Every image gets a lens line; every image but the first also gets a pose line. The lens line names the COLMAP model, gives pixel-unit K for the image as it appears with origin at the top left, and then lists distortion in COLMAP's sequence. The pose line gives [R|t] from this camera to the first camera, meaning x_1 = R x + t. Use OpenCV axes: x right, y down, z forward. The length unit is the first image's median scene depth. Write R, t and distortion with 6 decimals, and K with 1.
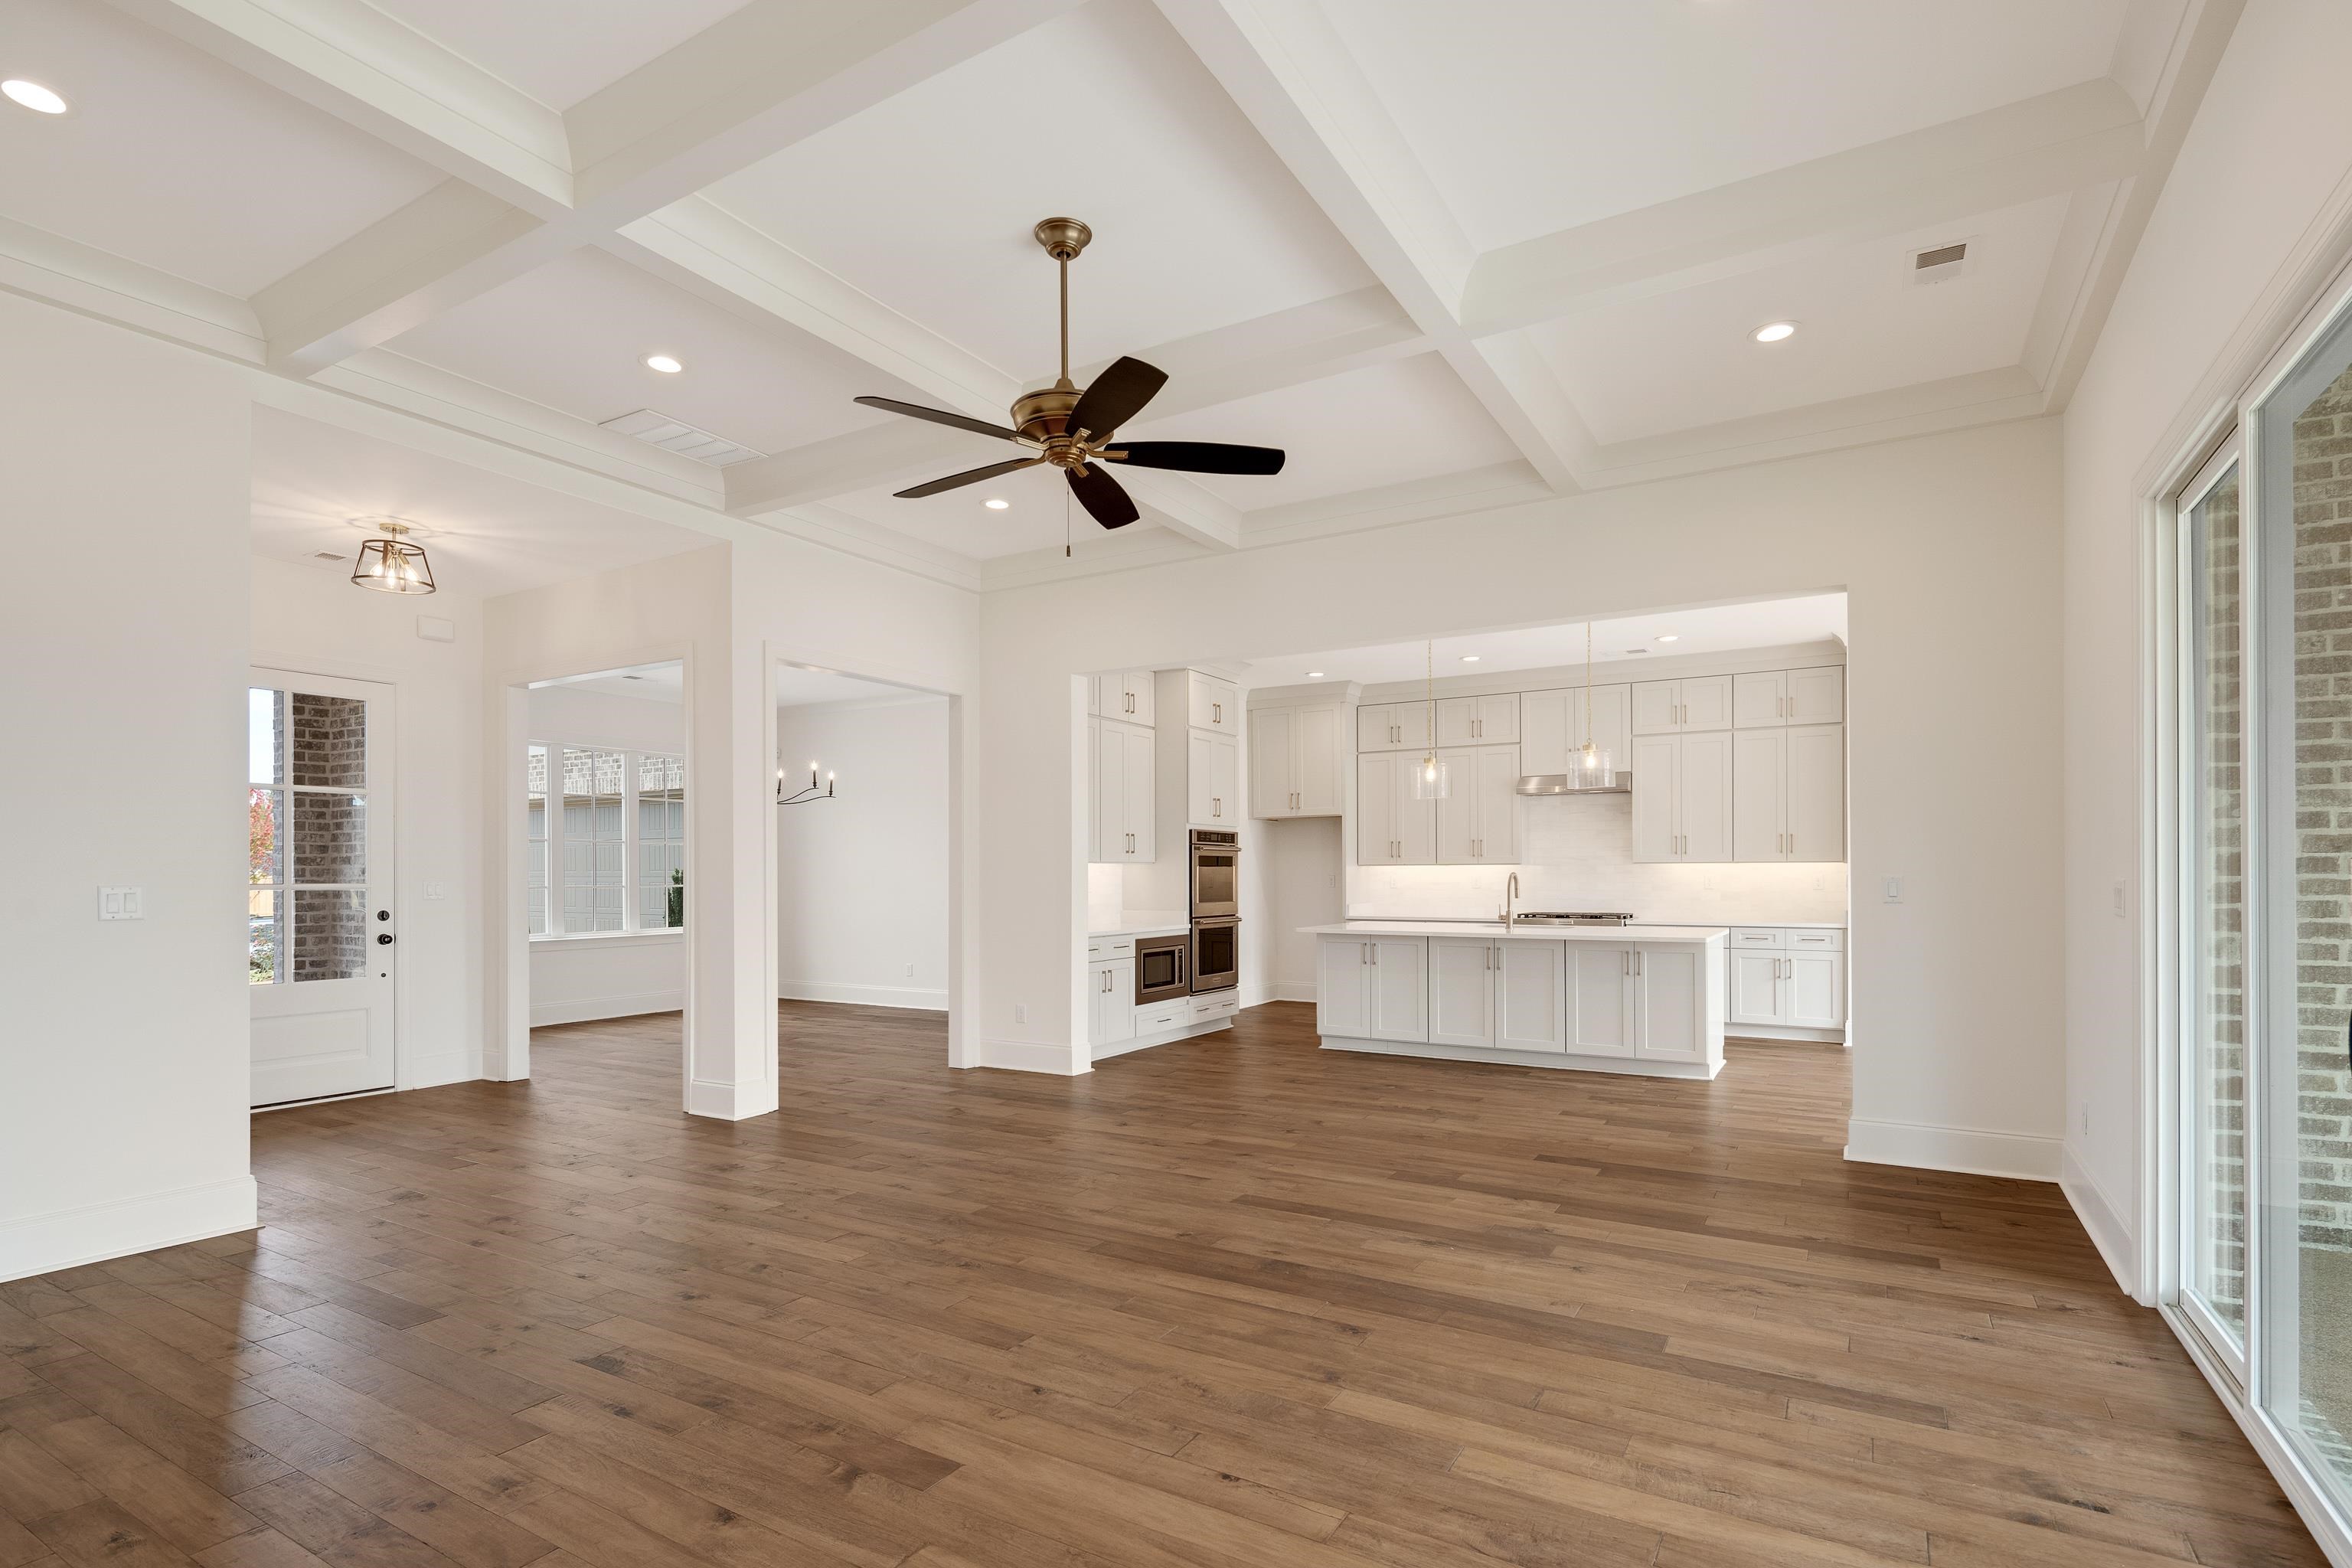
lens RADIAL K [[1142.5, 0, 1181.2], [0, 1142.5, 864.8], [0, 0, 1]] dist [0.002982, -0.003585]
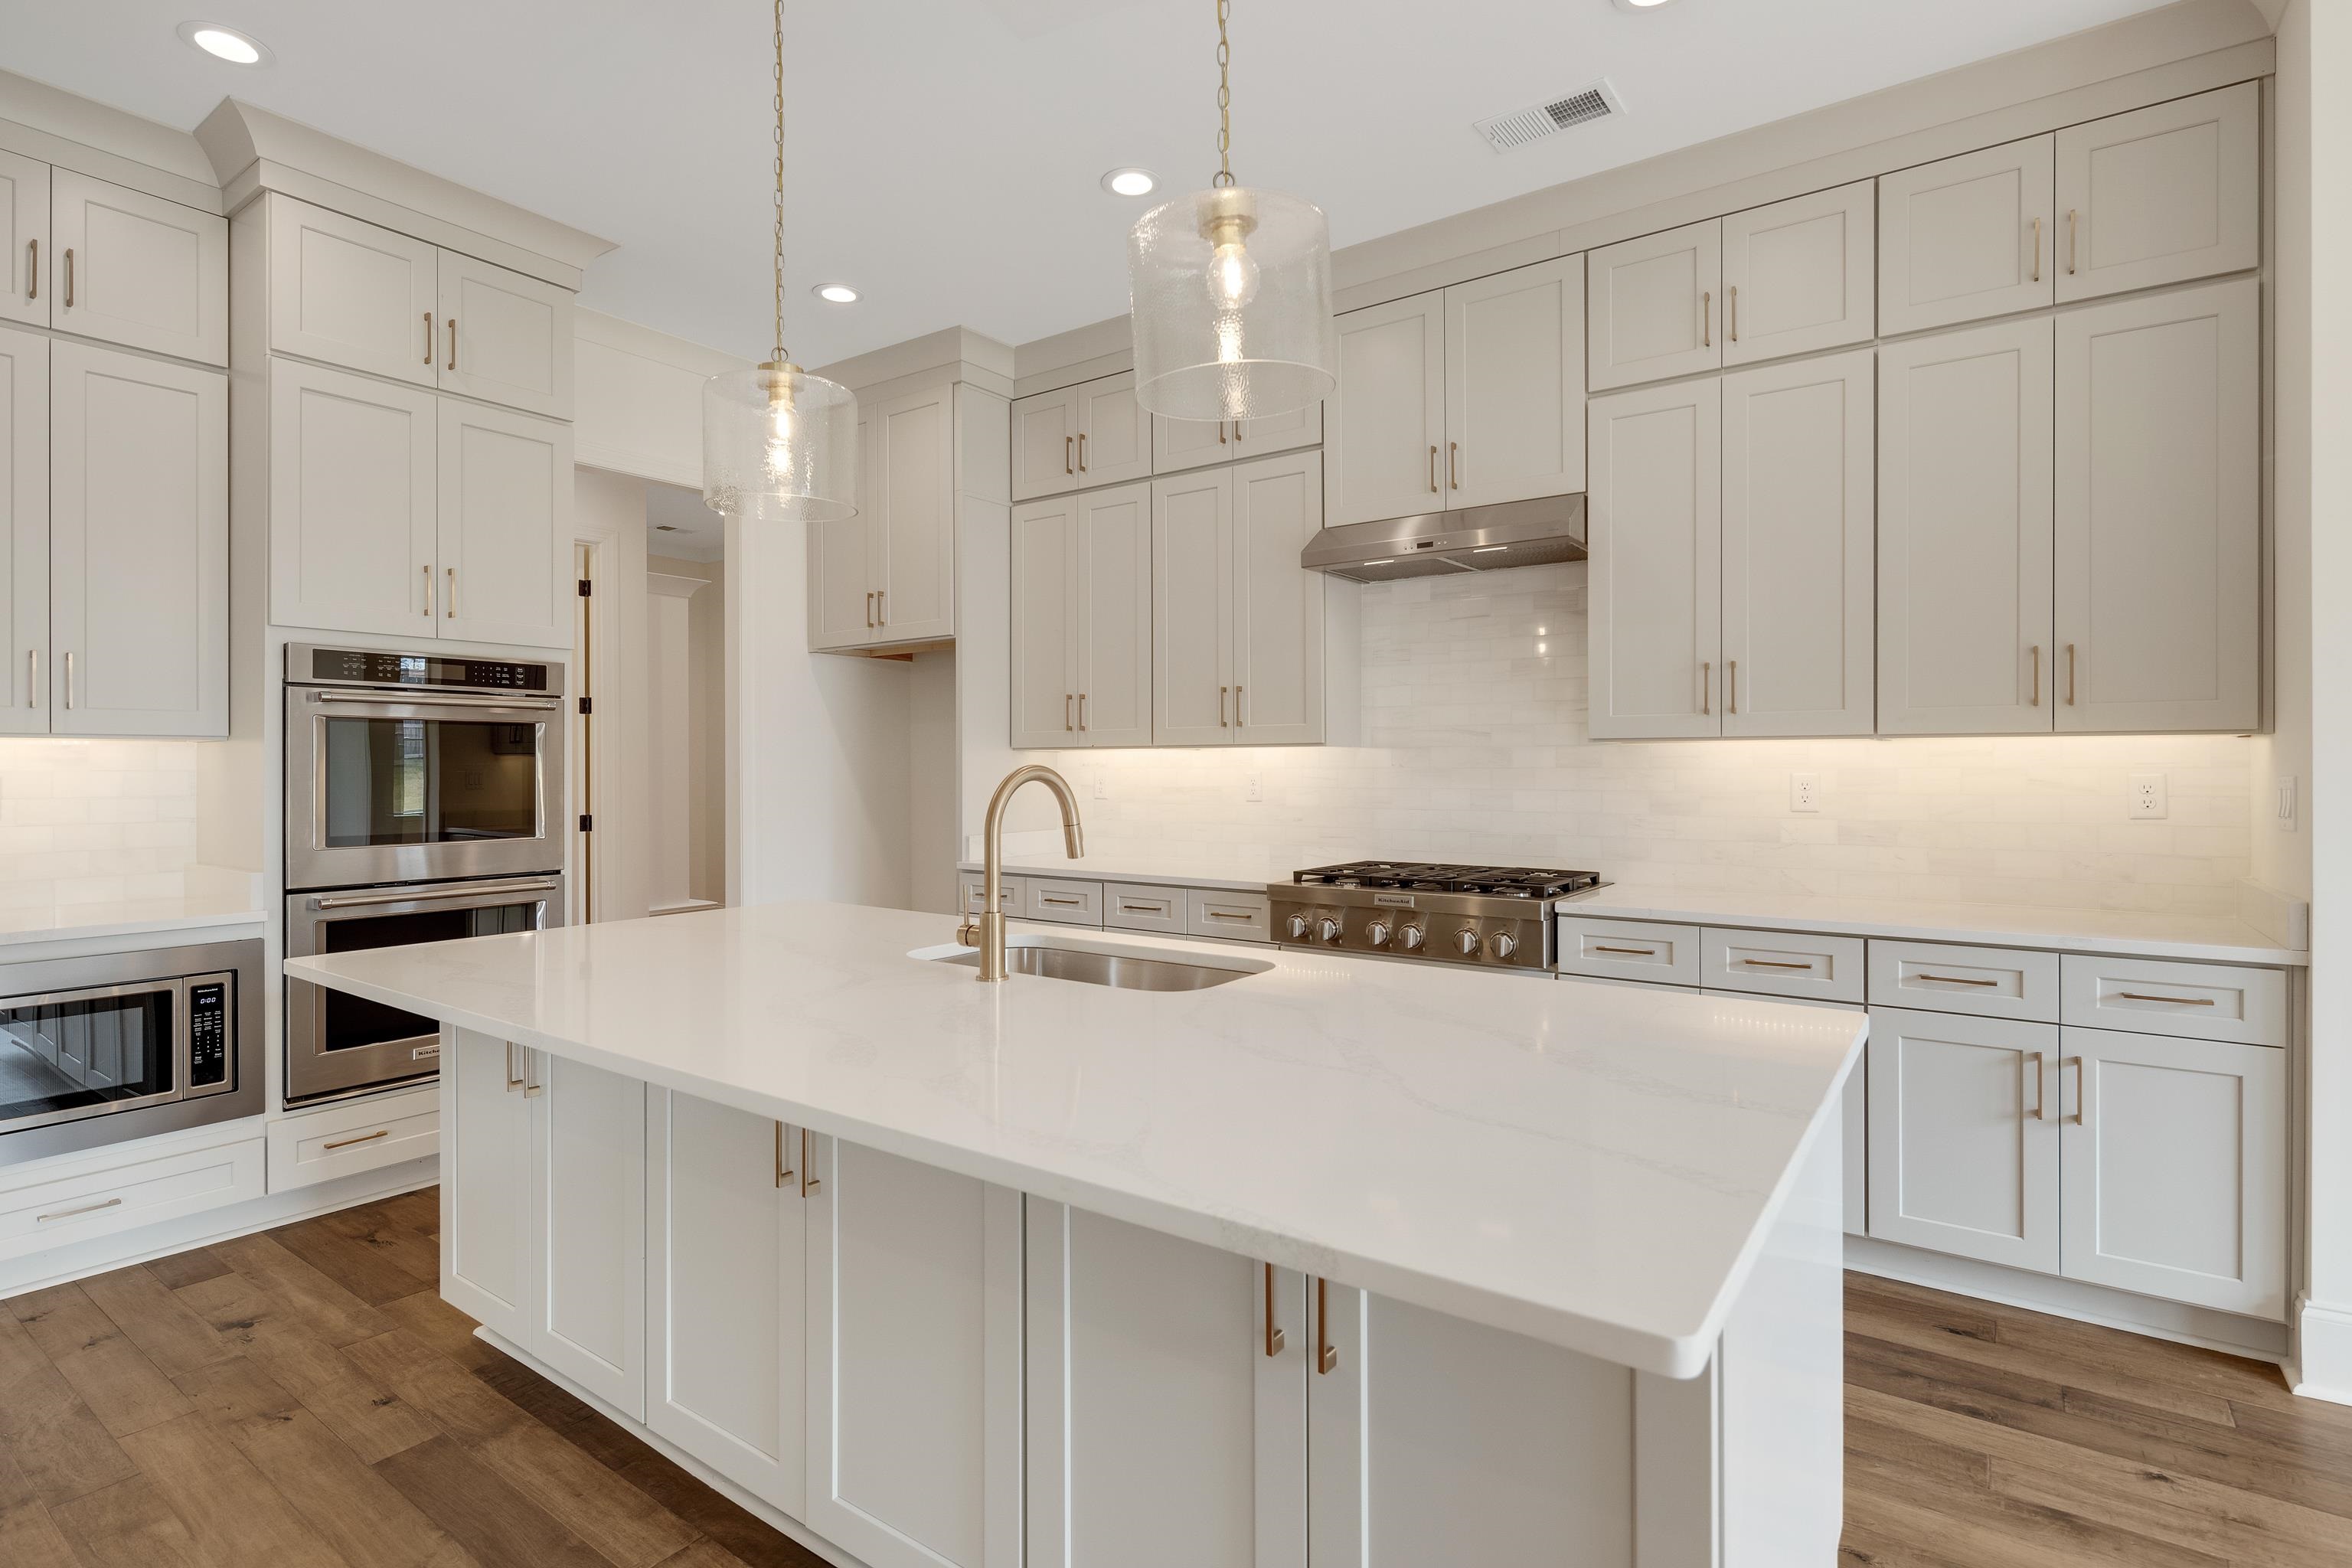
lens RADIAL K [[1142.5, 0, 1180.6], [0, 1142.5, 766.9], [0, 0, 1]] dist [0.002982, -0.003585]
pose [[0.996592, 0.001313, -0.082482, 0.319889], [-0.000597, 0.999962, 0.008708, 0.004282], [0.082490, -0.008629, 0.996555, 0.675274]]
